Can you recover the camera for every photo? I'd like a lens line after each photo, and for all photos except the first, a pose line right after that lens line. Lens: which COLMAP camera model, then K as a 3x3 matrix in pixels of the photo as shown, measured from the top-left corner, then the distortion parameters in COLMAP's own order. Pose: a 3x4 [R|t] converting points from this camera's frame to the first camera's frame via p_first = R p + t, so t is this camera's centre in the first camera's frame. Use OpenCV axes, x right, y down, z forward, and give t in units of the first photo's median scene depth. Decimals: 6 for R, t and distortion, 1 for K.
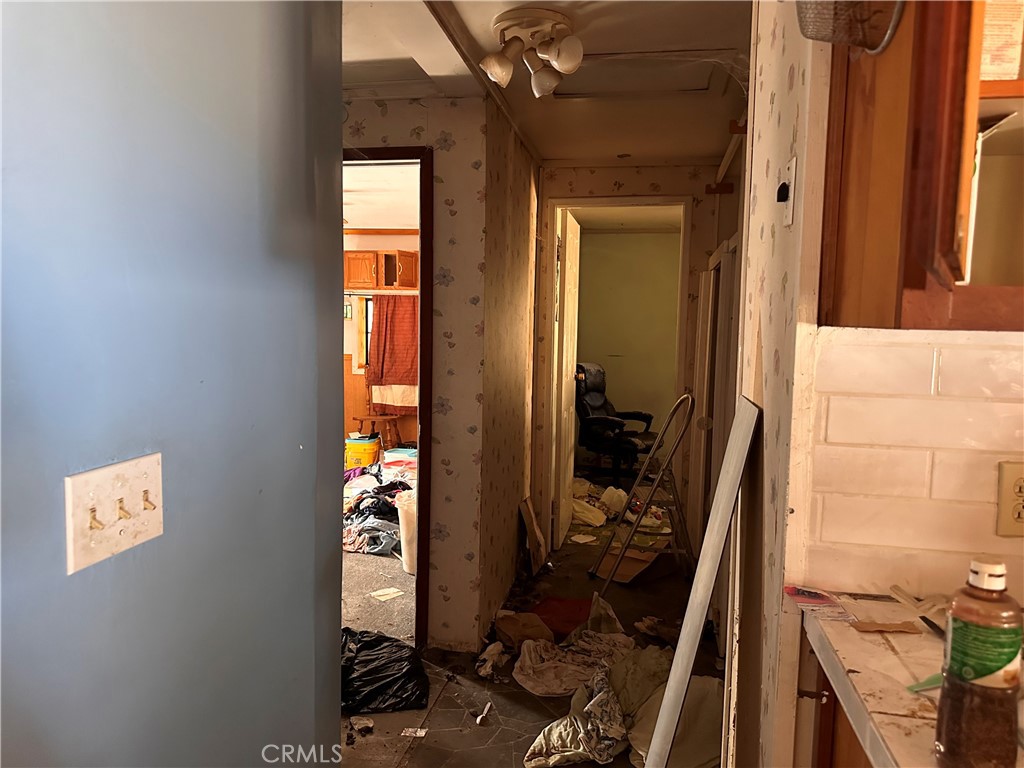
lens RADIAL K [[730.3, 0, 508.4], [0, 730.3, 389.0], [0, 0, 1]] dist [0.011628, -0.013260]
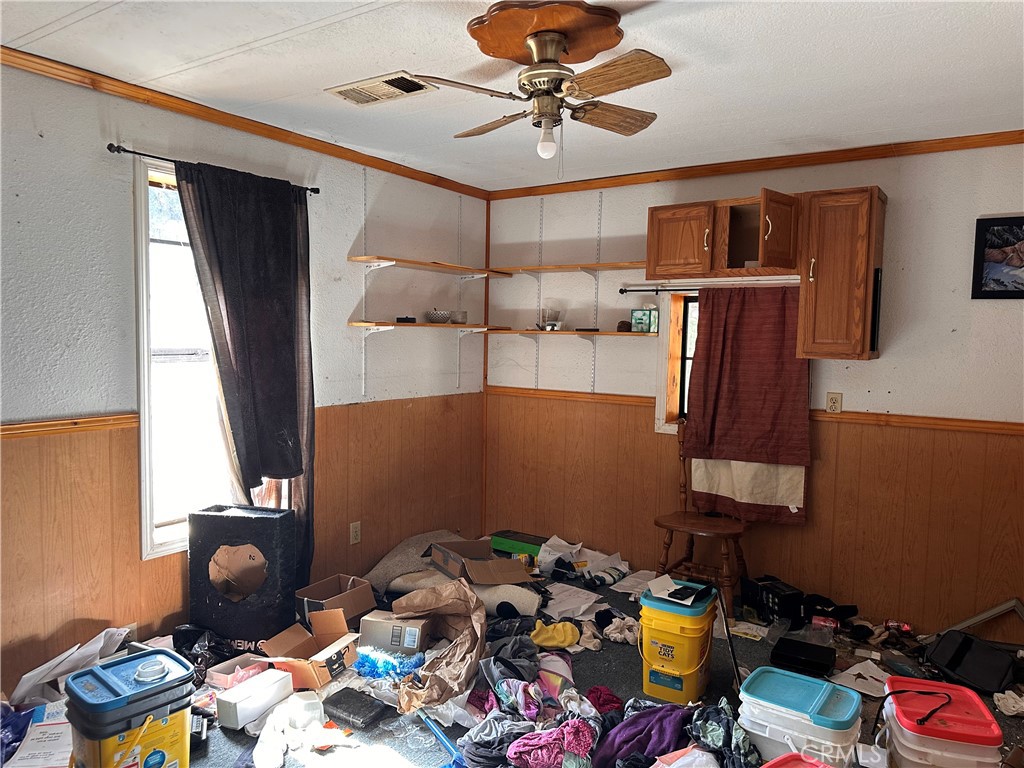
lens RADIAL K [[730.3, 0, 501.8], [0, 730.3, 389.8], [0, 0, 1]] dist [0.011628, -0.013260]
pose [[0.918154, 0.034857, -0.394688, -0.109167], [-0.044657, 0.998880, -0.015667, -0.041634], [0.393700, 0.032011, 0.918682, 0.470322]]
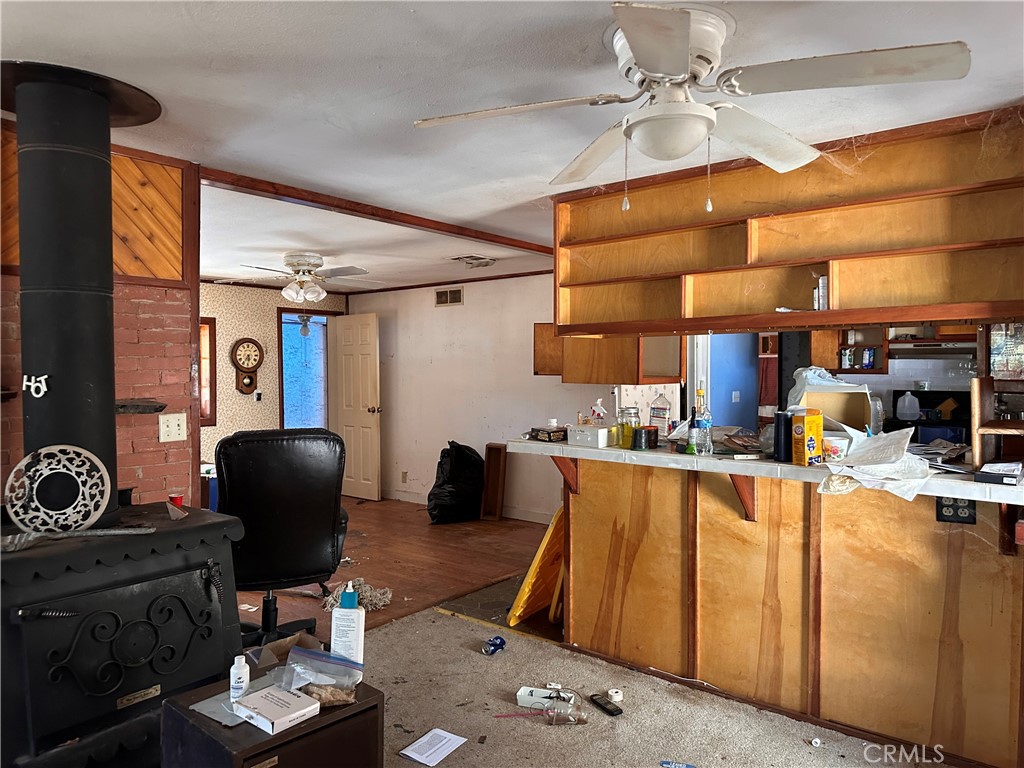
lens RADIAL K [[730.3, 0, 518.0], [0, 730.3, 386.0], [0, 0, 1]] dist [0.011628, -0.013260]
pose [[0.888772, -0.003915, -0.458333, 0.137974], [-0.028559, 0.997548, -0.063900, 0.084020], [0.457460, 0.069882, 0.886480, -0.975298]]
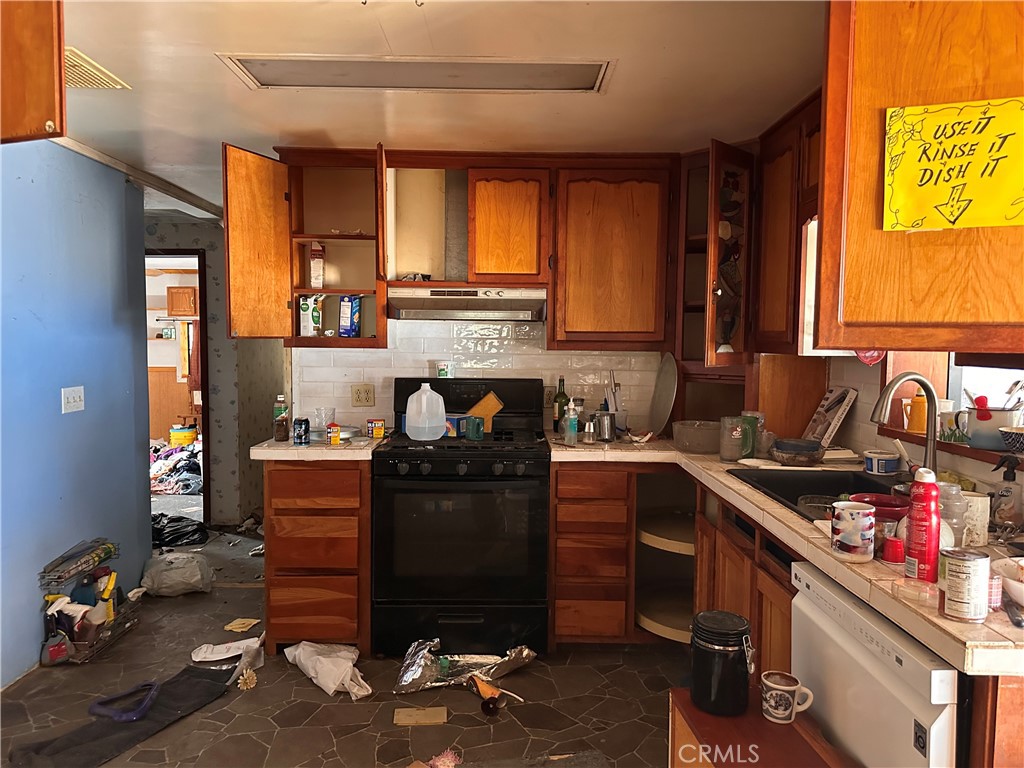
lens RADIAL K [[730.3, 0, 512.4], [0, 730.3, 393.5], [0, 0, 1]] dist [0.011628, -0.013260]
pose [[0.980238, -0.024391, 0.196314, 0.114967], [0.027086, 0.999572, -0.011056, 0.030378], [-0.195960, 0.016155, 0.980479, -0.386574]]
